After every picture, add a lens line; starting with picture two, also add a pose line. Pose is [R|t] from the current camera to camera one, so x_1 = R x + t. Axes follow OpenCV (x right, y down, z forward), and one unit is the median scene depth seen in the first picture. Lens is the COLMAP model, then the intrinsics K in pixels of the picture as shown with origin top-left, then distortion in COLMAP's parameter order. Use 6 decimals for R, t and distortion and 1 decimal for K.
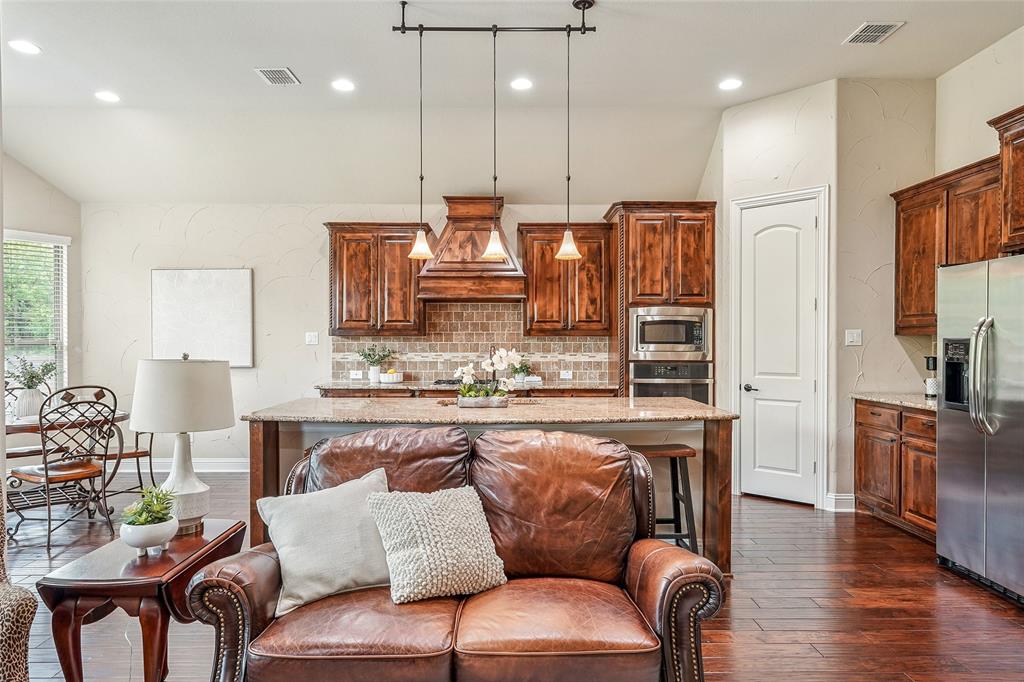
lens RADIAL K [[647.2, 0, 509.8], [0, 647.2, 347.3], [0, 0, 1]] dist [0.002792, 0.001073]
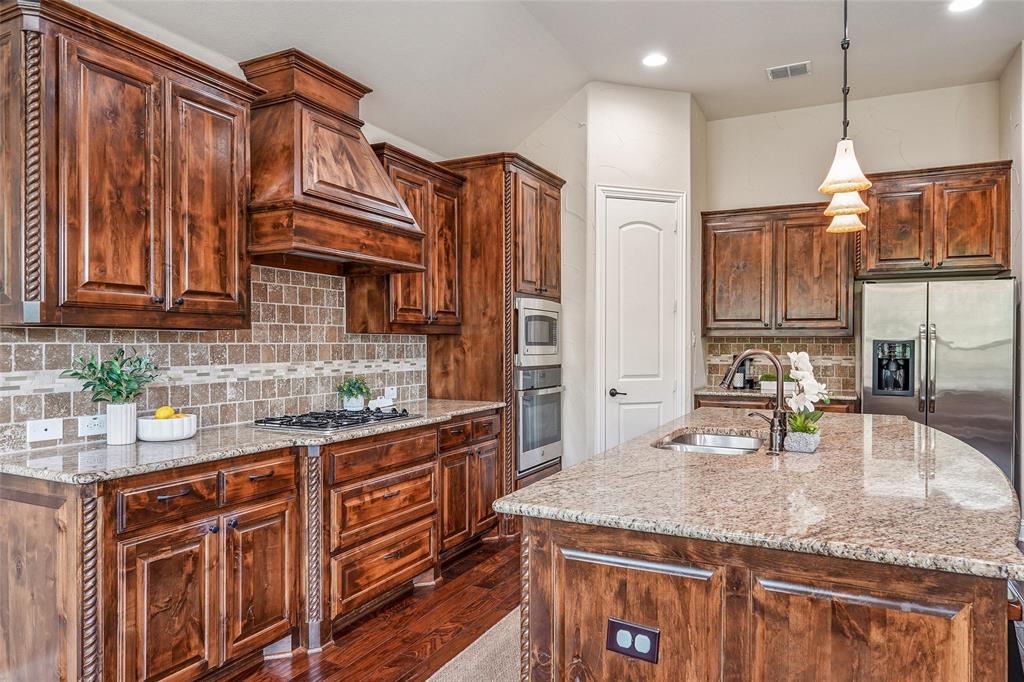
lens RADIAL K [[663.1, 0, 511.4], [0, 663.1, 344.3], [0, 0, 1]] dist [-0.000736, 0.000308]
pose [[0.458247, -0.001322, 0.888824, -0.503895], [0.006848, 0.999974, -0.002043, -0.004901], [-0.888798, 0.007023, 0.458245, 0.654967]]
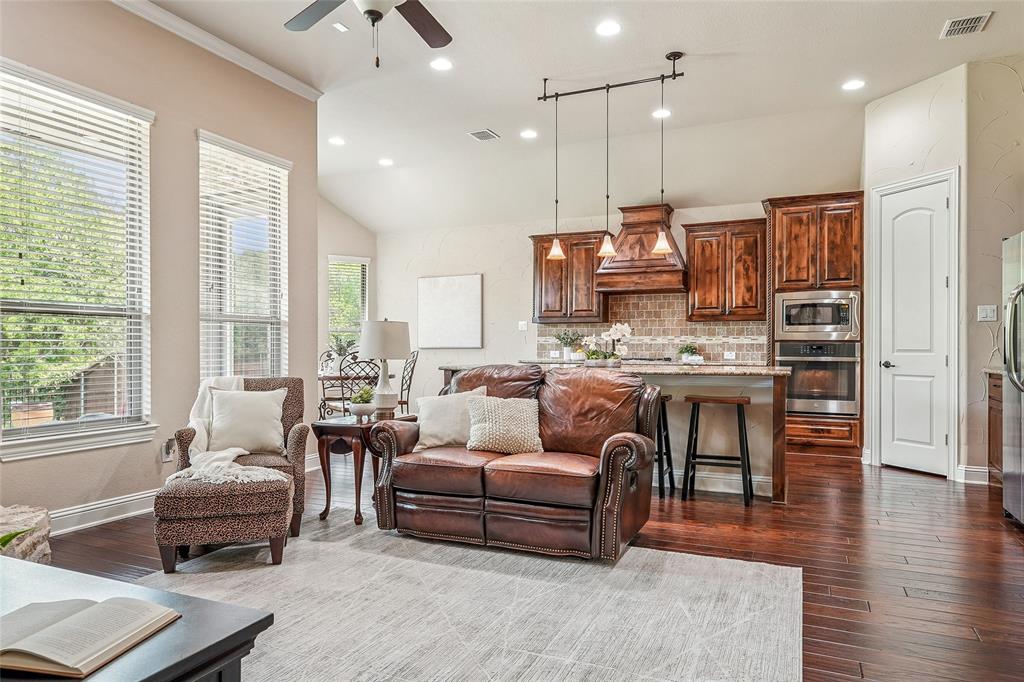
lens RADIAL K [[647.2, 0, 509.8], [0, 647.2, 347.3], [0, 0, 1]] dist [0.002792, 0.001073]
pose [[0.908021, 0.001948, -0.418921, 0.236511], [-0.004871, 0.999971, -0.005907, 0.041089], [0.418897, 0.007404, 0.908003, -0.205585]]
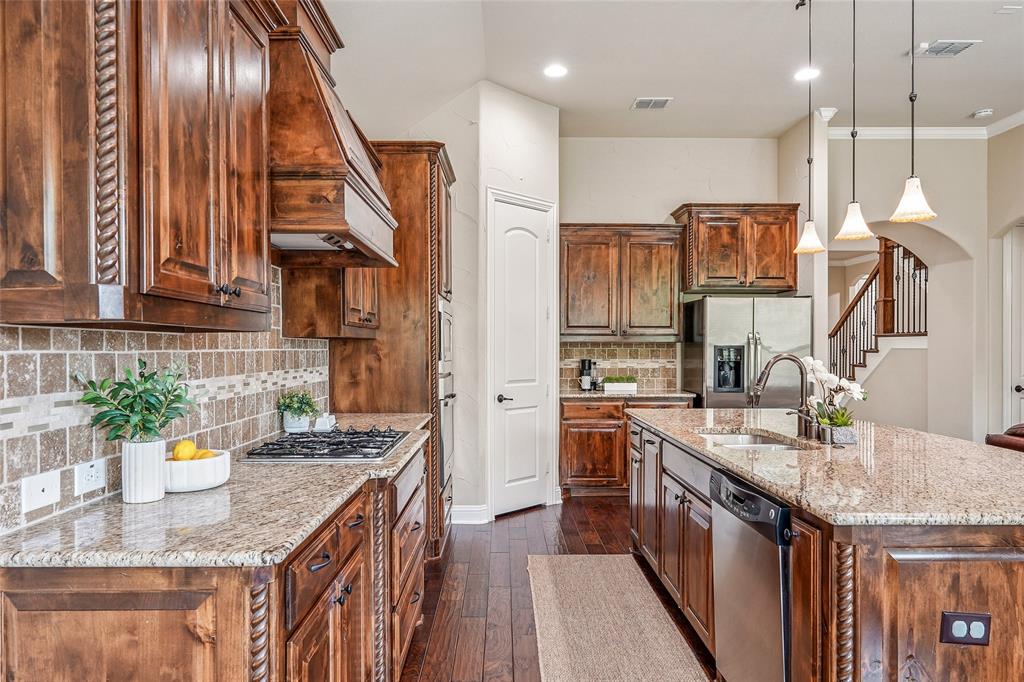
lens RADIAL K [[660.6, 0, 510.6], [0, 660.6, 350.1], [0, 0, 1]] dist [-0.001794, 0.000667]
pose [[0.000323, -0.003886, 0.999992, -0.527310], [0.009321, 0.999949, 0.003883, -0.008448], [-0.999957, 0.009319, 0.000359, 0.926289]]
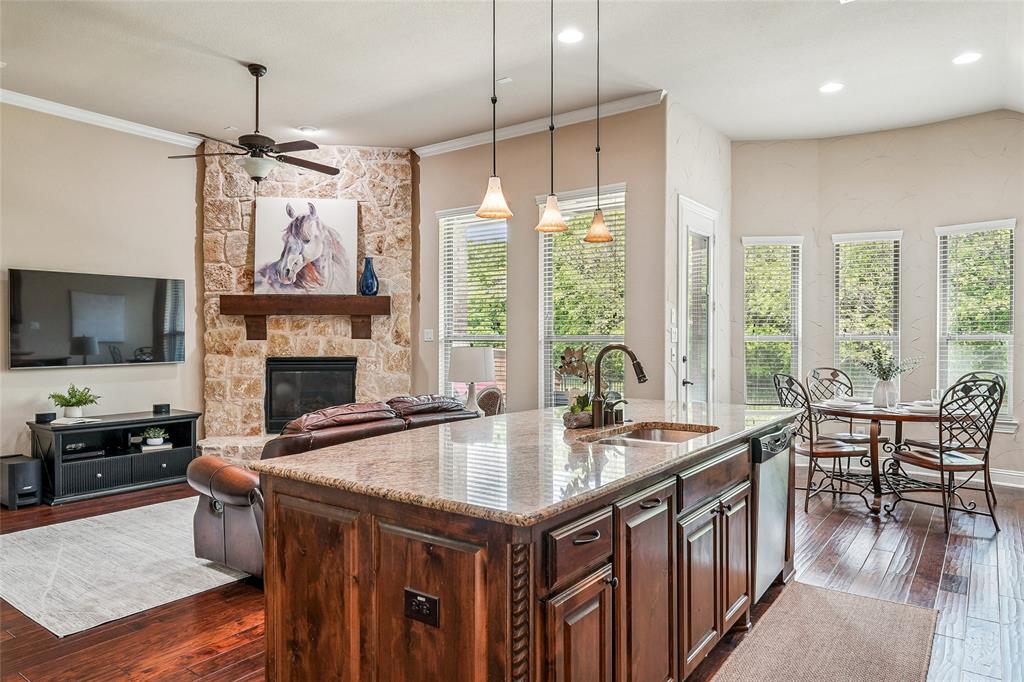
lens RADIAL K [[647.2, 0, 509.8], [0, 647.2, 347.3], [0, 0, 1]] dist [0.002792, 0.001073]
pose [[-0.595383, 0.011432, -0.803360, 0.418604], [-0.006276, 0.999802, 0.018879, -0.007294], [0.803417, 0.016282, -0.595194, 0.945227]]
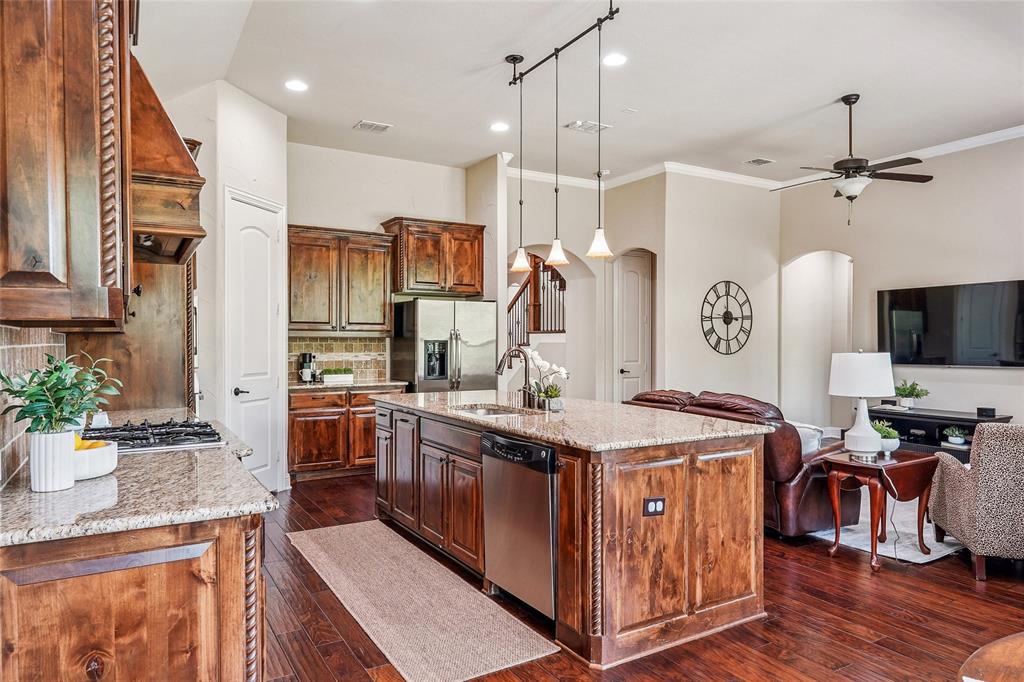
lens RADIAL K [[647.2, 0, 509.8], [0, 647.2, 347.3], [0, 0, 1]] dist [0.002792, 0.001073]
pose [[-0.500968, -0.007210, 0.865436, -0.601346], [0.008345, 0.999879, 0.013161, -0.009983], [-0.865426, 0.013815, -0.500847, 1.059407]]
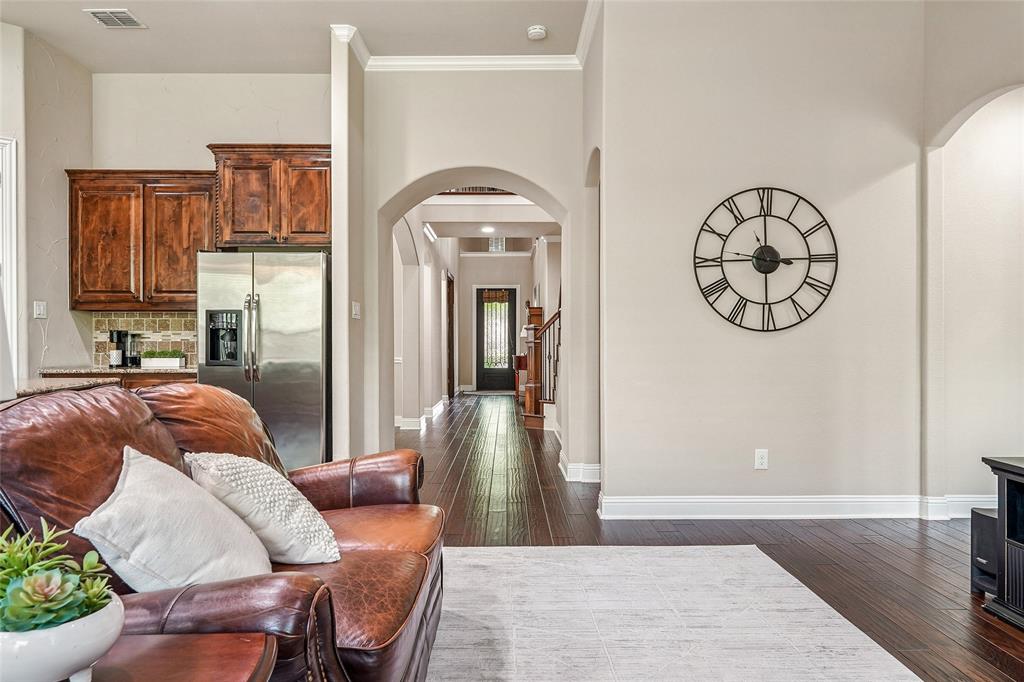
lens RADIAL K [[647.2, 0, 509.8], [0, 647.2, 347.3], [0, 0, 1]] dist [0.002792, 0.001073]
pose [[0.013348, -0.004662, 0.999900, -0.351479], [0.010892, 0.999930, 0.004517, 0.036530], [-0.999852, 0.010831, 0.013398, 0.256200]]
